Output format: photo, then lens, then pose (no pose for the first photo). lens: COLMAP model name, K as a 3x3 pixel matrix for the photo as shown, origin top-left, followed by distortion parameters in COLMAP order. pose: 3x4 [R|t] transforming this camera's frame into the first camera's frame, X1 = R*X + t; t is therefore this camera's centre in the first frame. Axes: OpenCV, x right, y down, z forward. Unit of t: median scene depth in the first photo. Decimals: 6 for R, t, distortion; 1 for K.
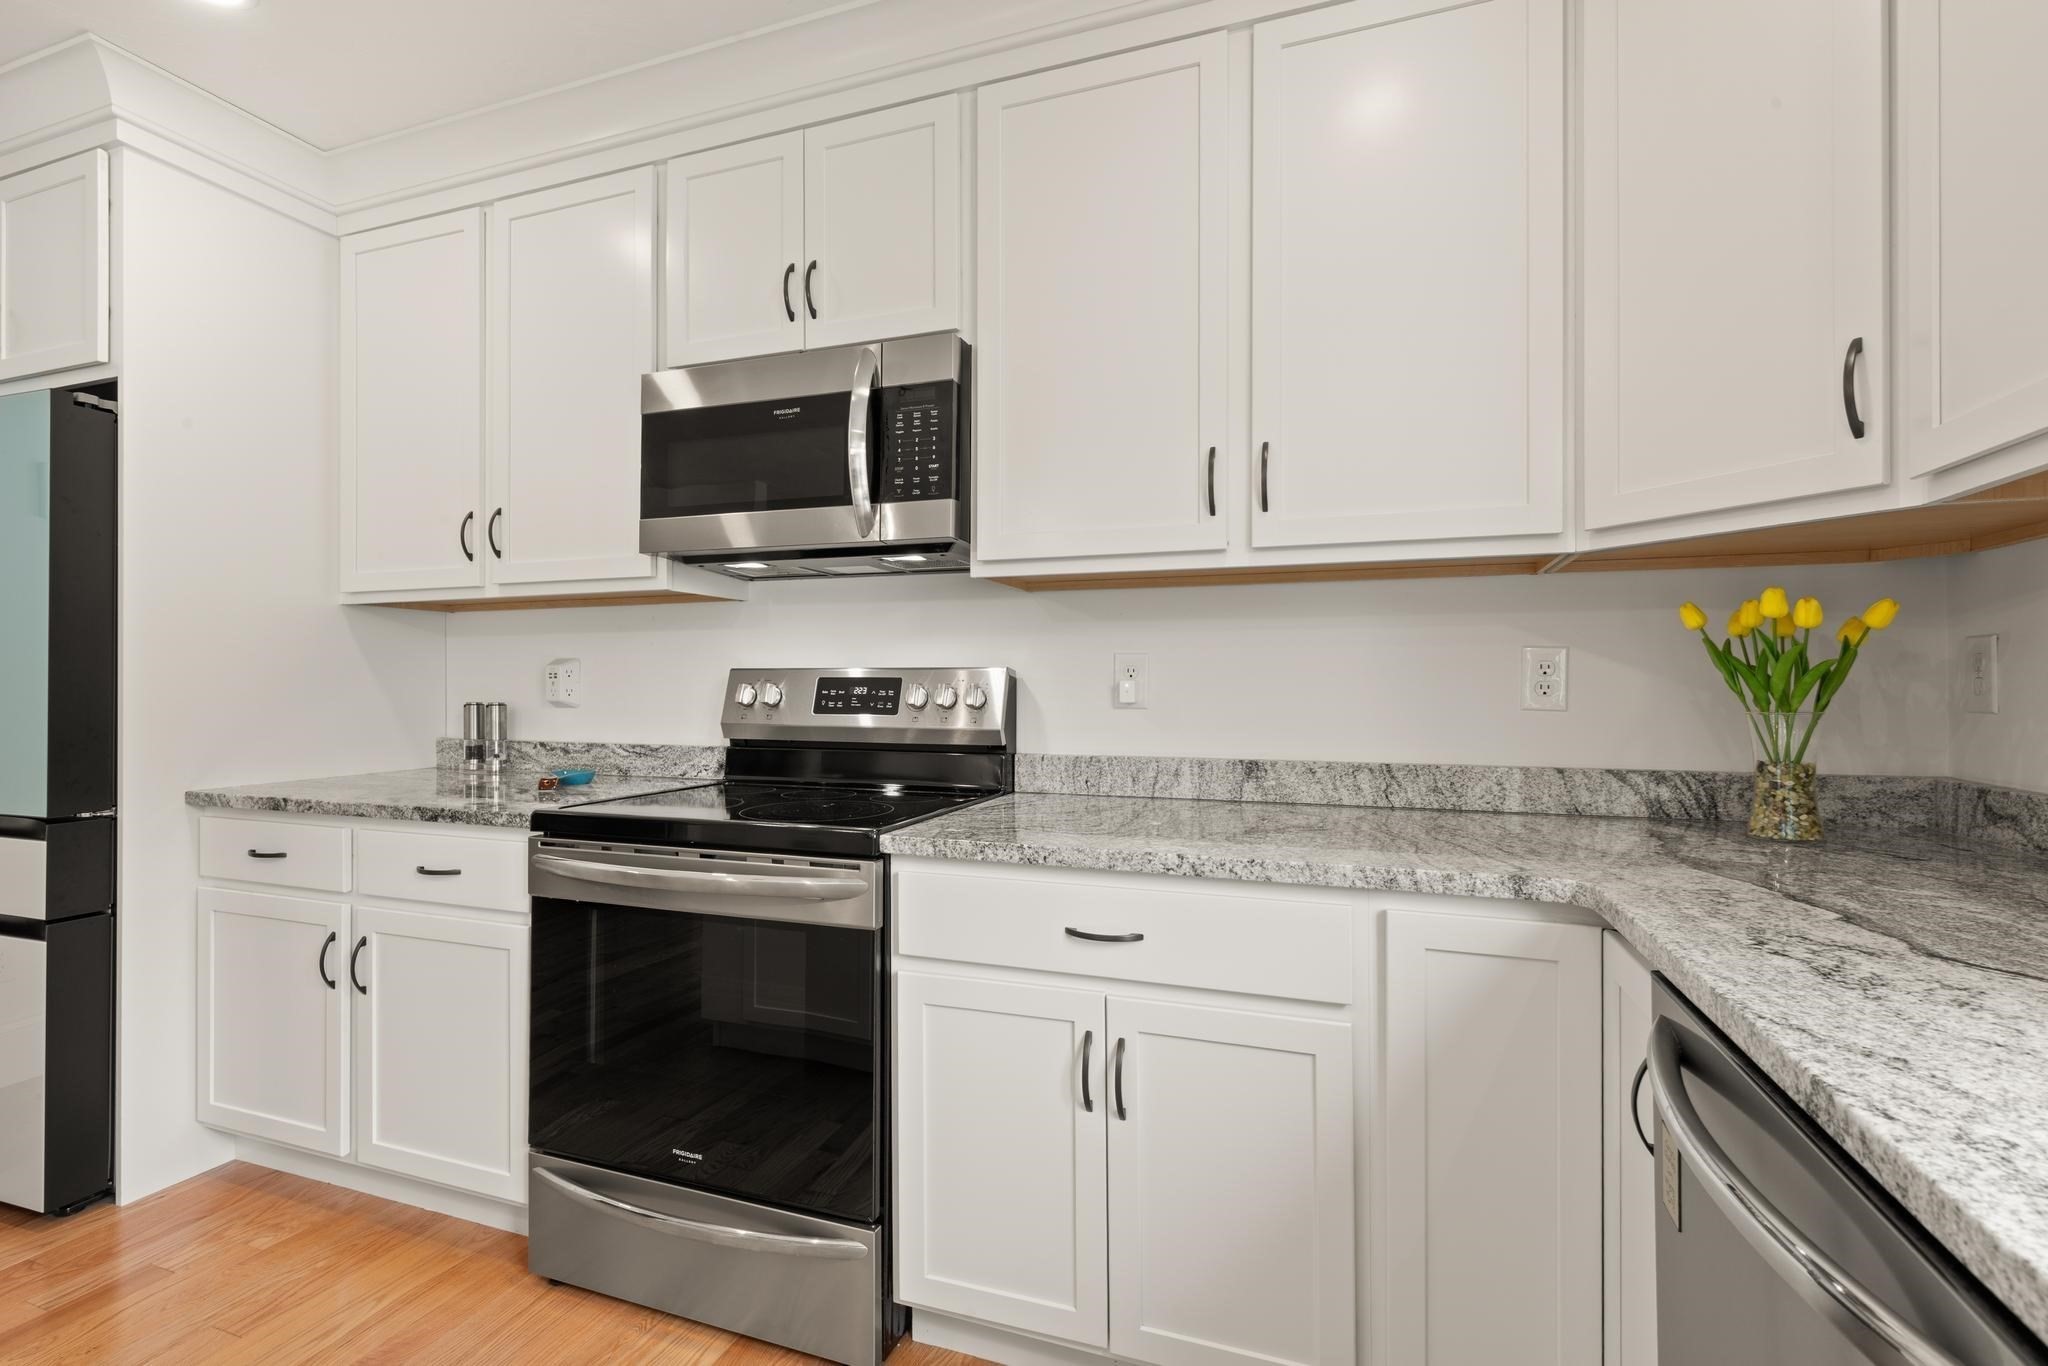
lens RADIAL K [[930.2, 0, 1029.4], [0, 930.2, 678.1], [0, 0, 1]] dist [0.008318, -0.000233]
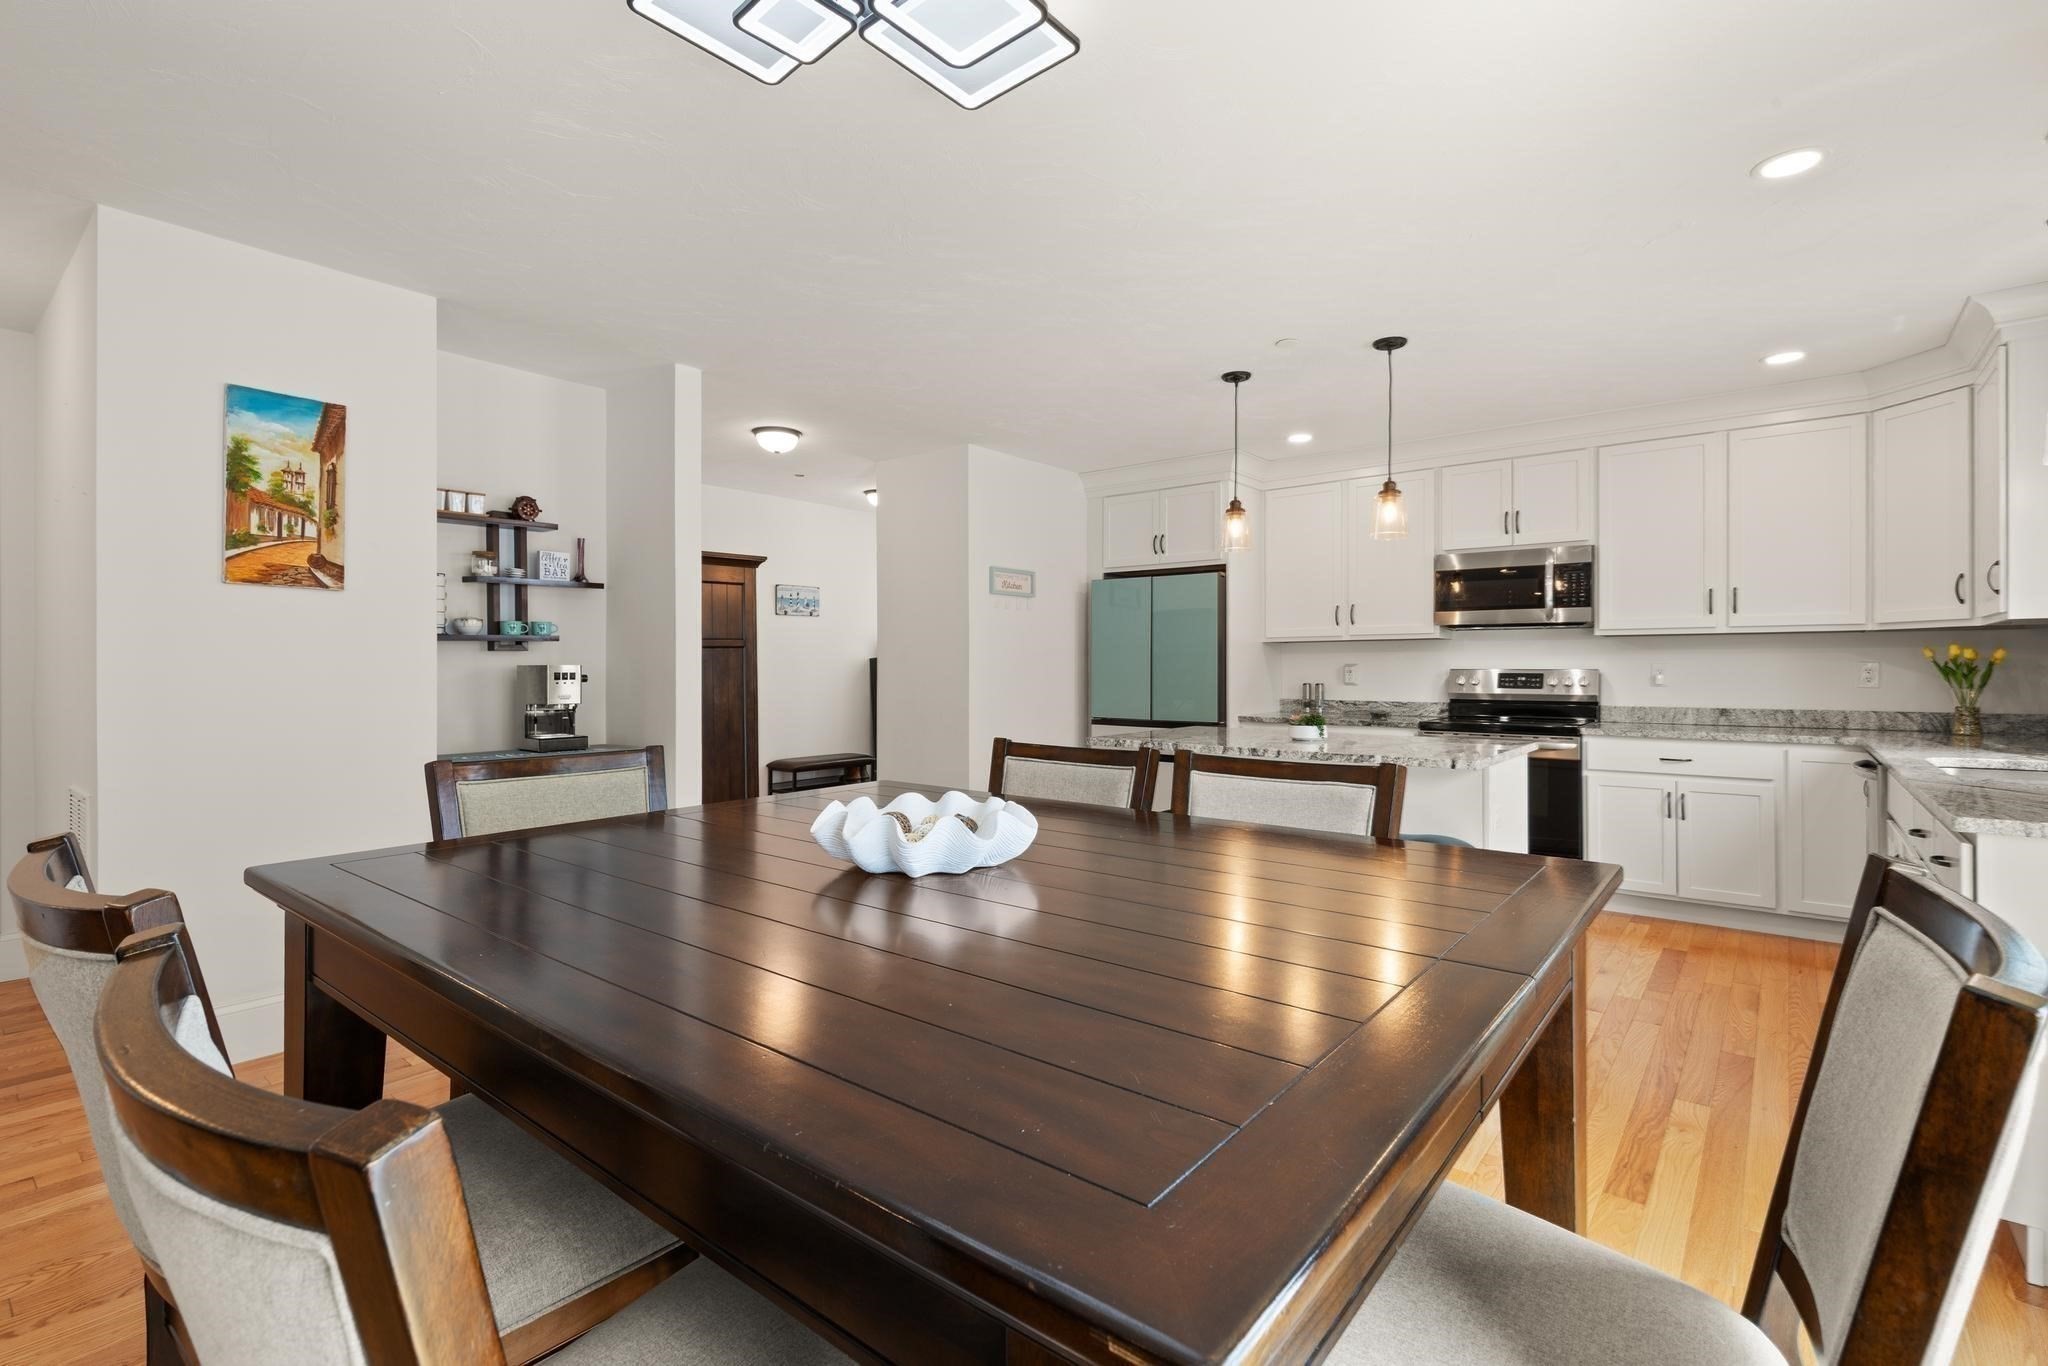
lens RADIAL K [[938.7, 0, 1019.9], [0, 938.7, 665.5], [0, 0, 1]] dist [0.002433, 0.000482]
pose [[0.943549, -0.002101, -0.331228, -0.714492], [0.003943, 0.999980, 0.004889, -0.044071], [0.331211, -0.005919, 0.943538, -2.015670]]
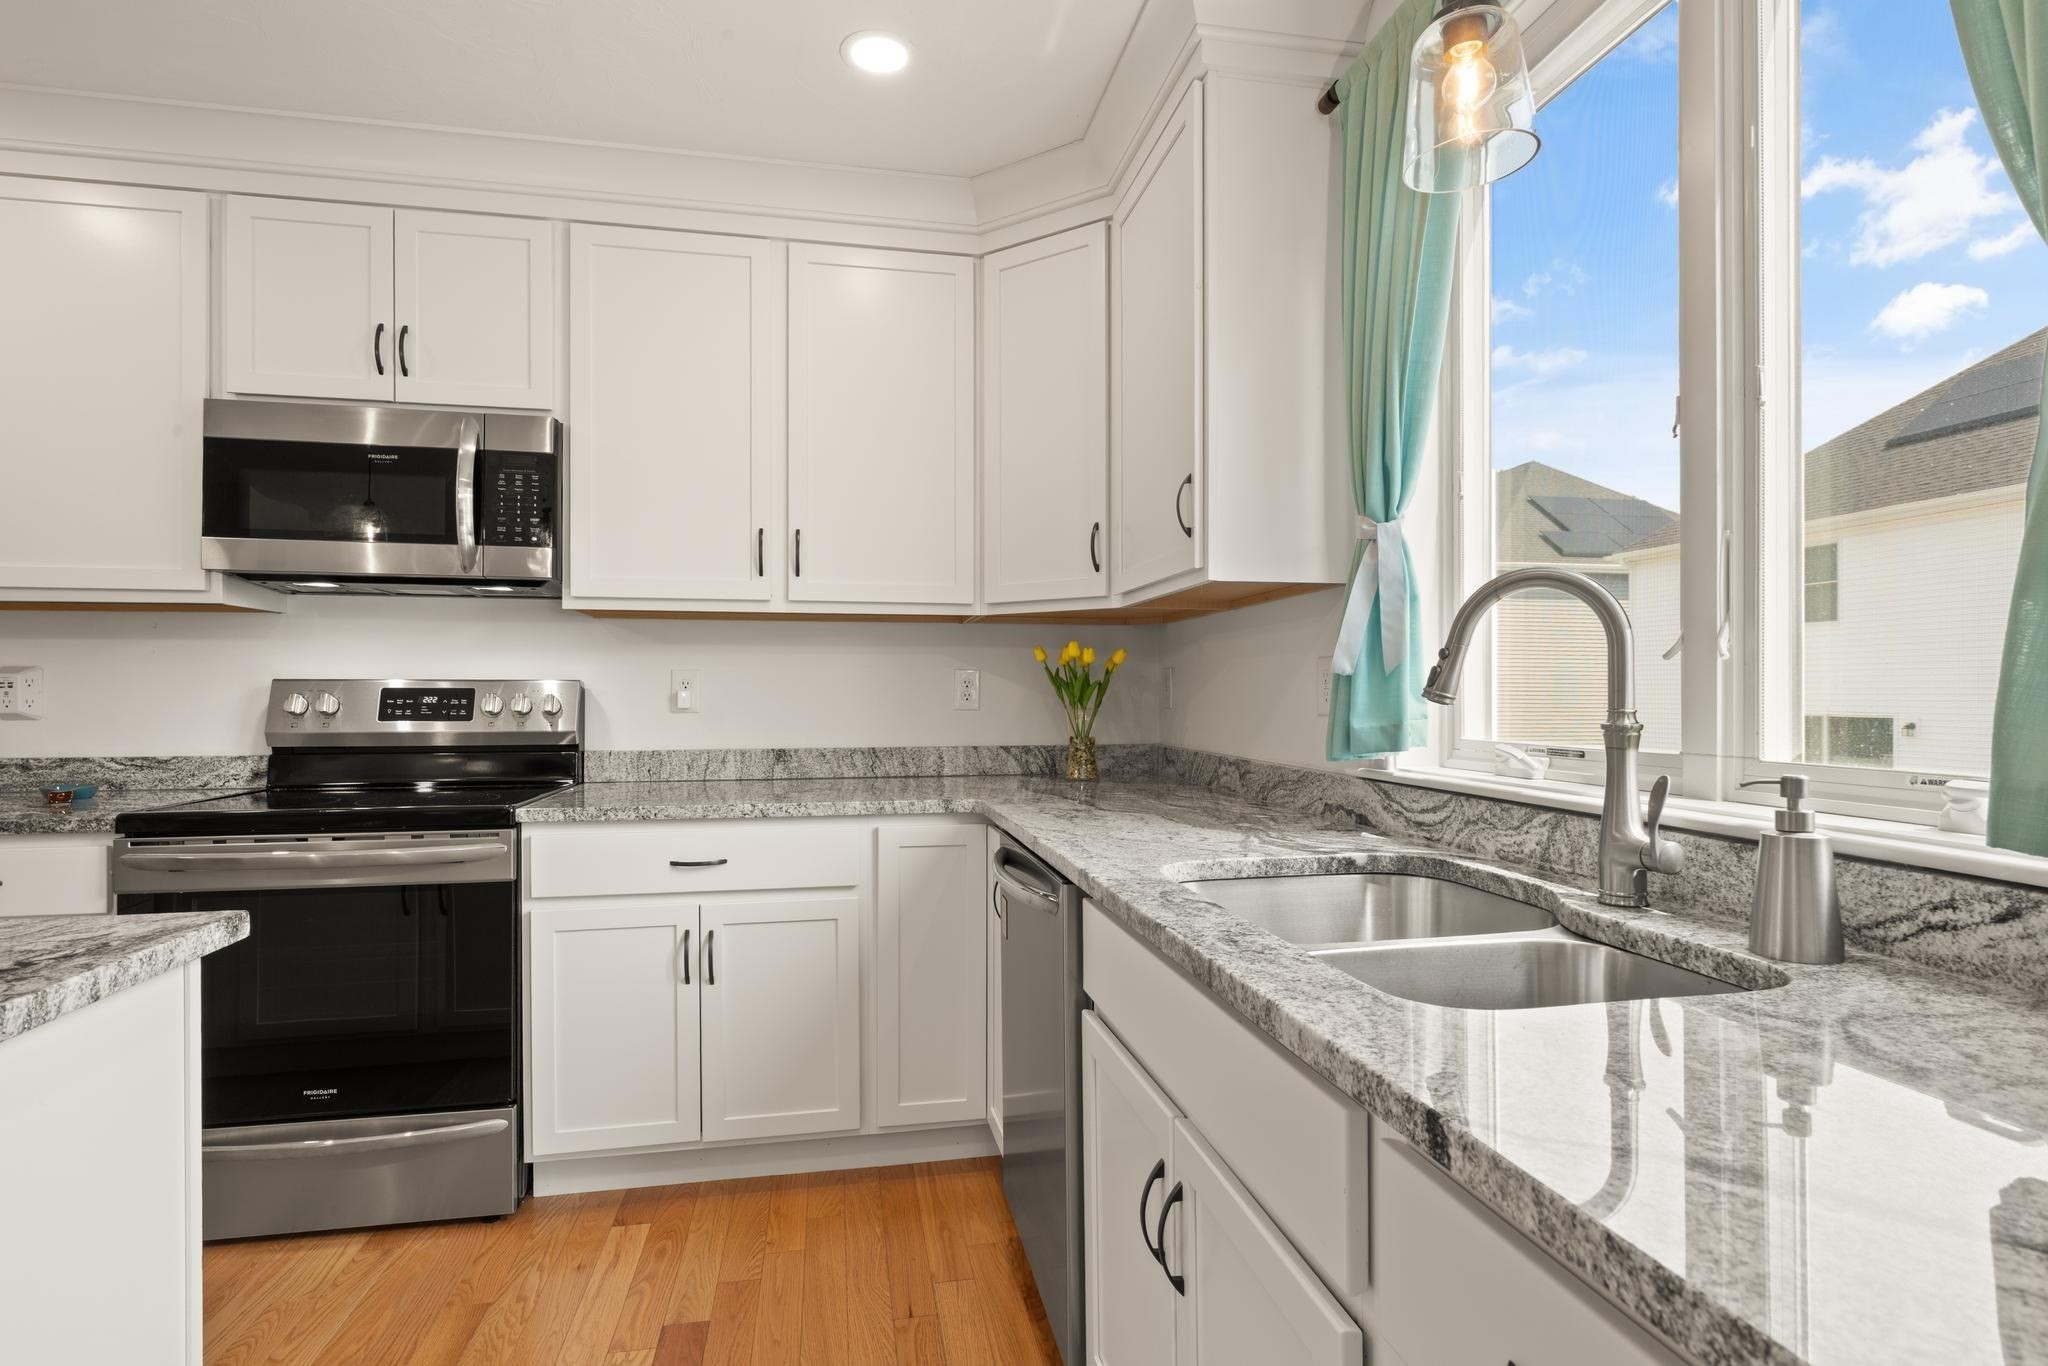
lens RADIAL K [[1018.3, 0, 1029.6], [0, 1018.3, 693.3], [0, 0, 1]] dist [0.000930, -0.000721]
pose [[0.857004, -0.001433, 0.515309, -0.235099], [-0.002689, 0.999970, 0.007252, -0.006394], [-0.515303, -0.007601, 0.856974, -0.510551]]
